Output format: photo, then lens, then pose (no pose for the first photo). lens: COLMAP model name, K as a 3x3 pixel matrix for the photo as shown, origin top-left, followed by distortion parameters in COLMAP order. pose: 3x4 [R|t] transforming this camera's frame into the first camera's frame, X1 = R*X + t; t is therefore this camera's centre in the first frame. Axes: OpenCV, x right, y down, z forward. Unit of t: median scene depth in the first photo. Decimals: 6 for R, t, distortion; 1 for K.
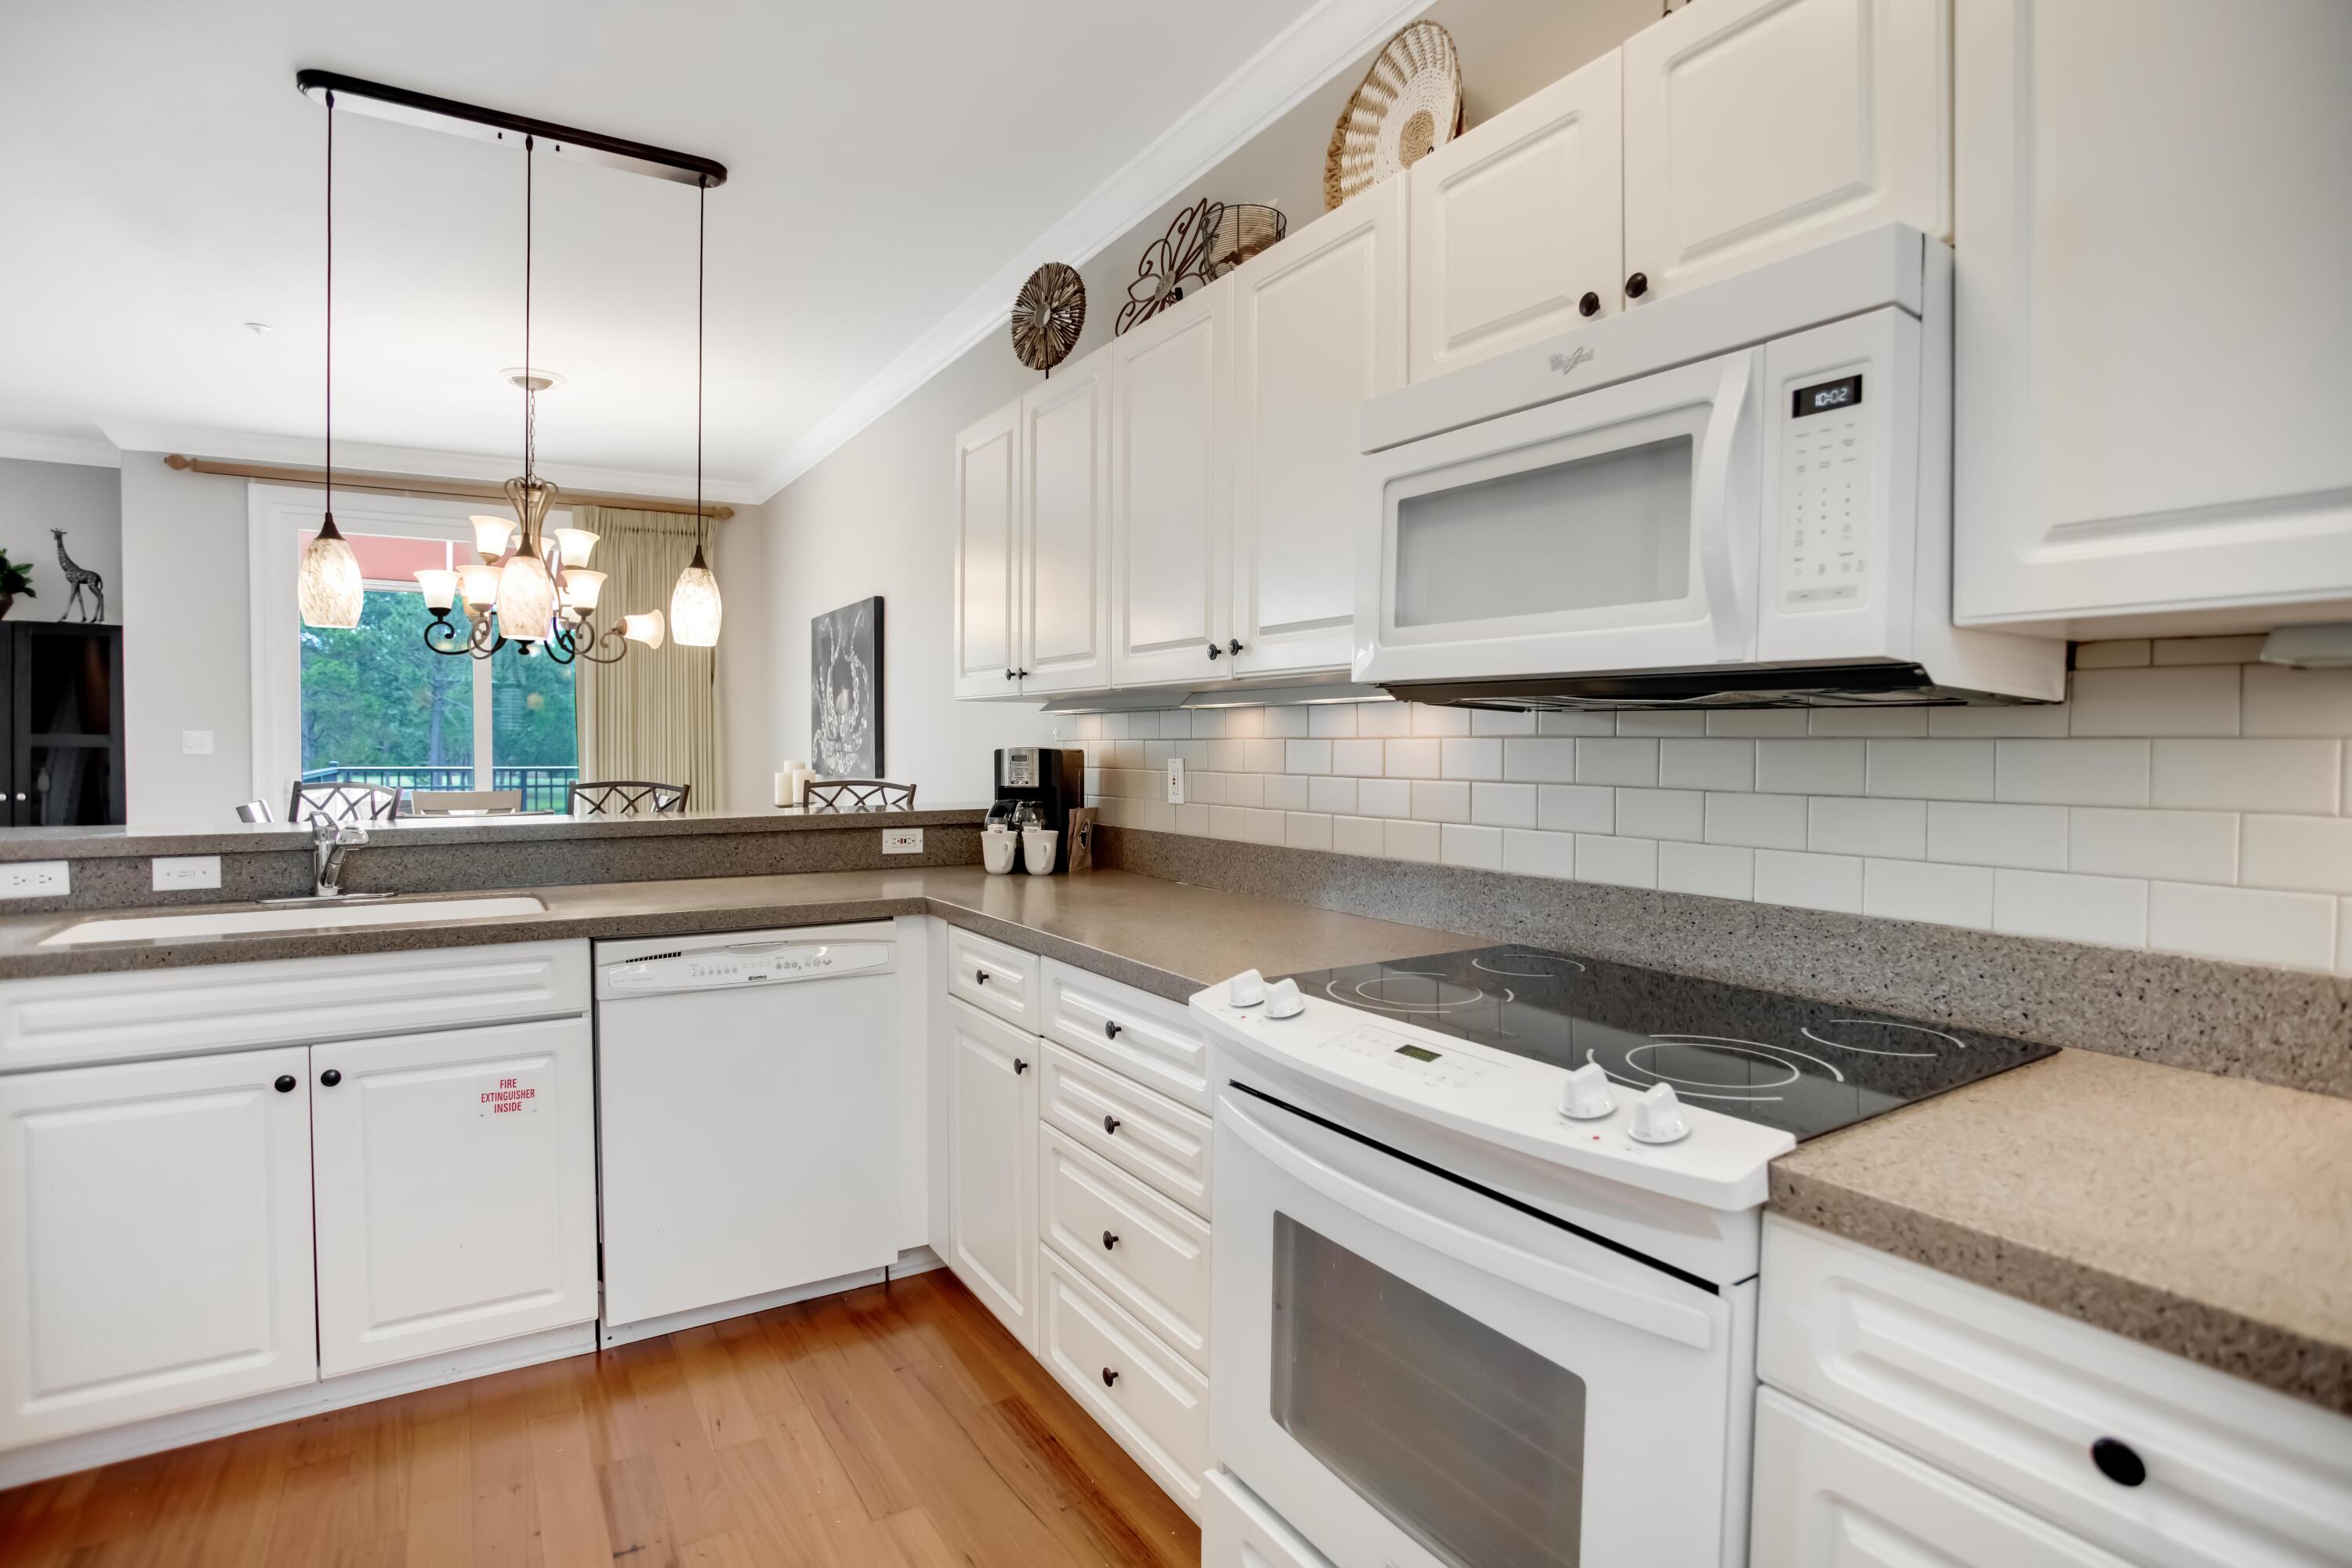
lens RADIAL K [[1205.1, 0, 1182.2], [0, 1205.1, 769.1], [0, 0, 1]] dist [-0.047194, 0.025947]
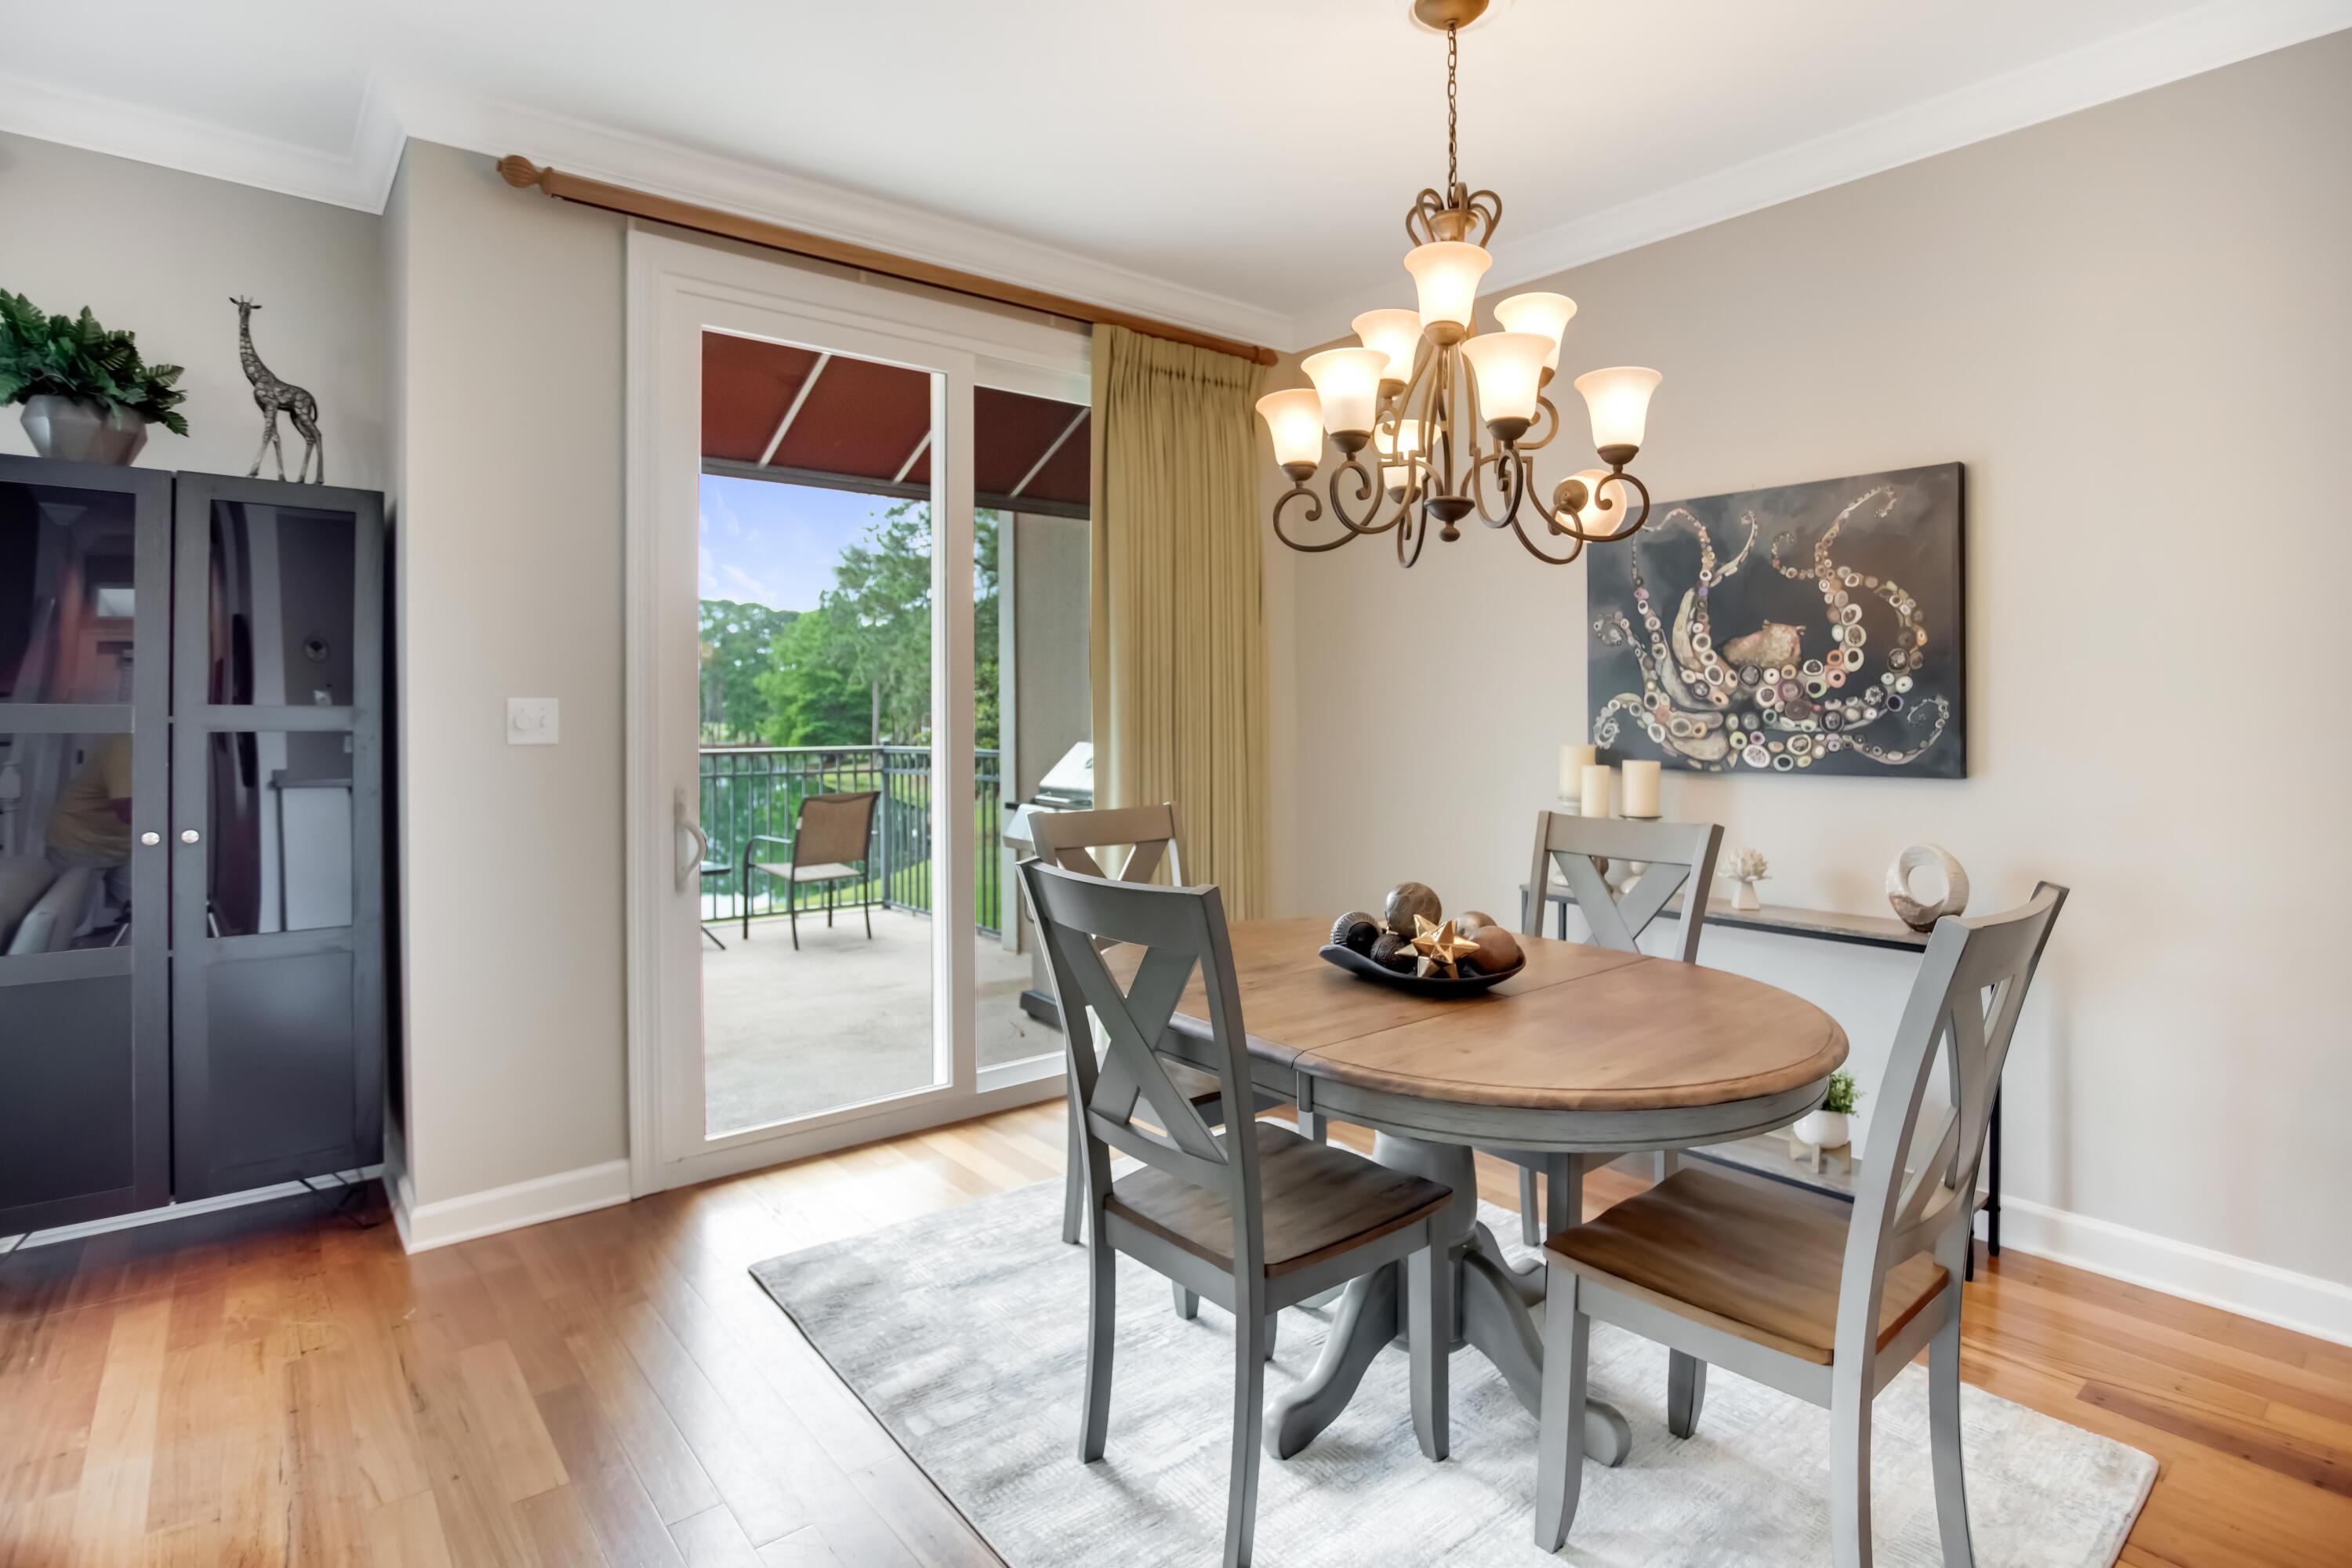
lens RADIAL K [[1188.5, 0, 1186.8], [0, 1188.5, 700.9], [0, 0, 1]] dist [-0.045800, 0.000994]
pose [[0.988904, 0.002305, 0.148535, -1.137477], [0.002368, 0.999508, -0.031278, -0.021029], [-0.148534, 0.031283, 0.988412, 0.818642]]
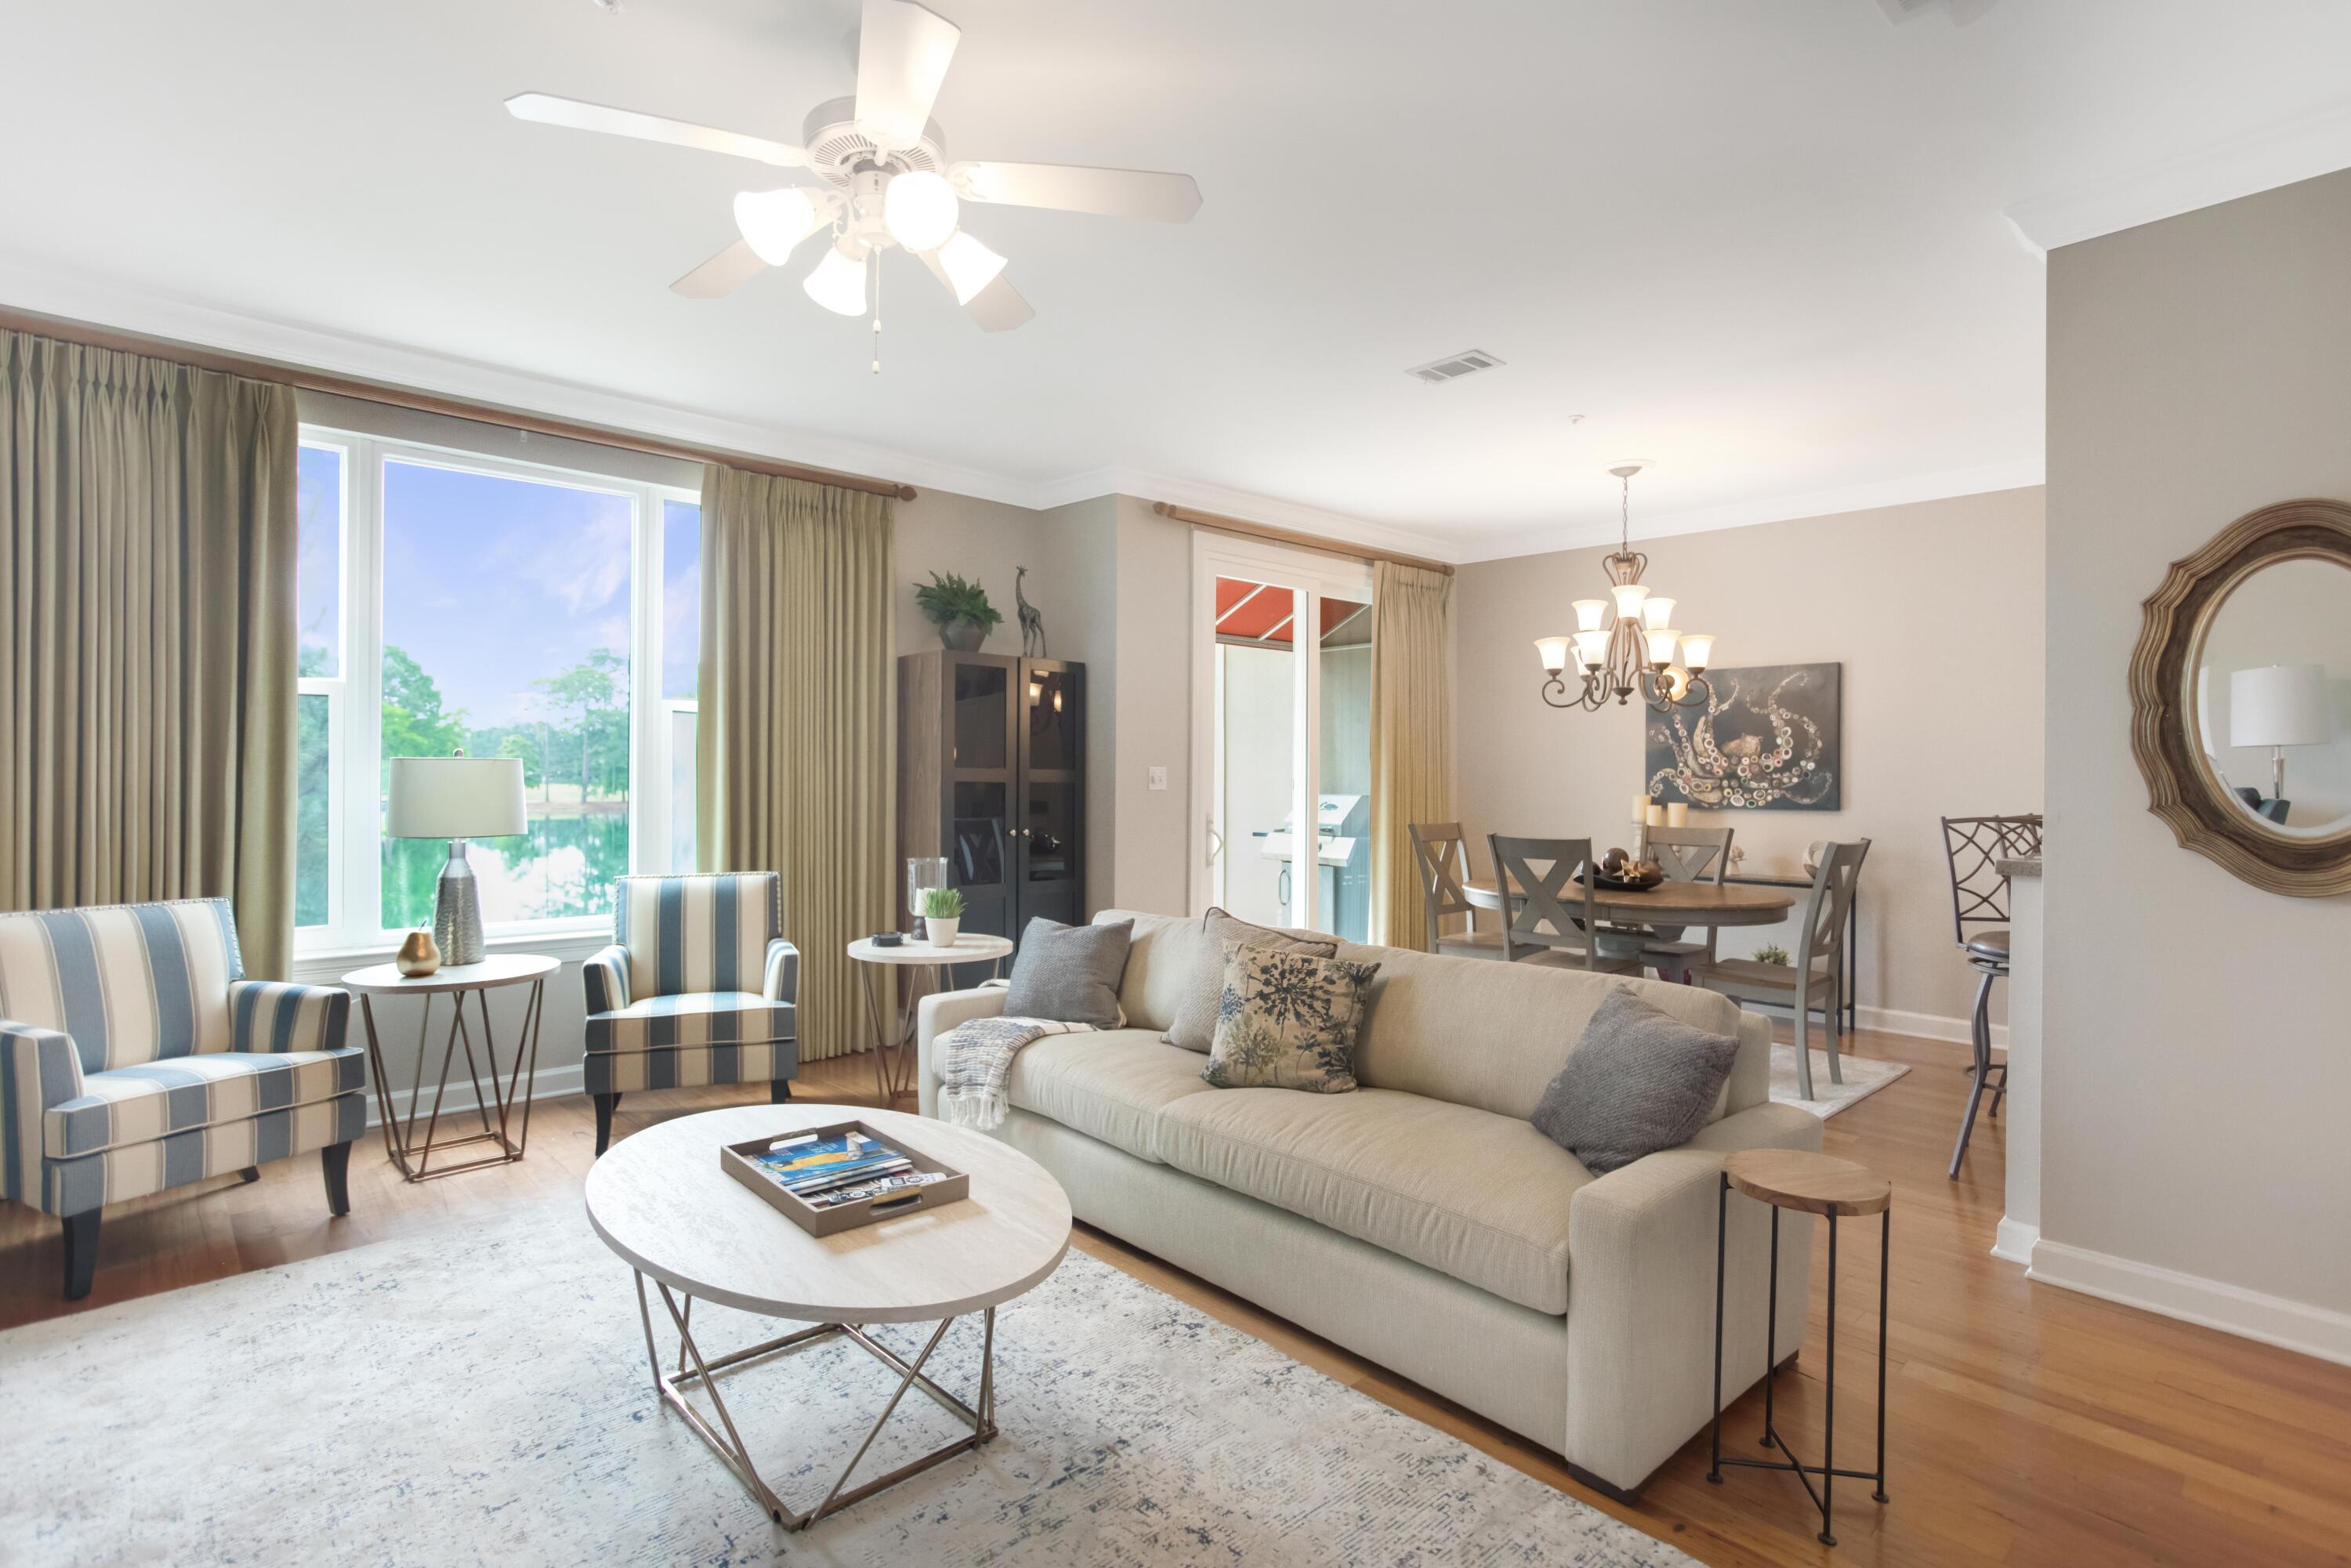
lens RADIAL K [[1164.6, 0, 1179.8], [0, 1164.6, 772.4], [0, 0, 1]] dist [-0.012238, 0.000294]
pose [[0.978073, 0.009793, 0.208031, -1.867285], [-0.004731, 0.999681, -0.024815, 0.001567], [-0.208208, 0.023287, 0.977807, -0.021092]]
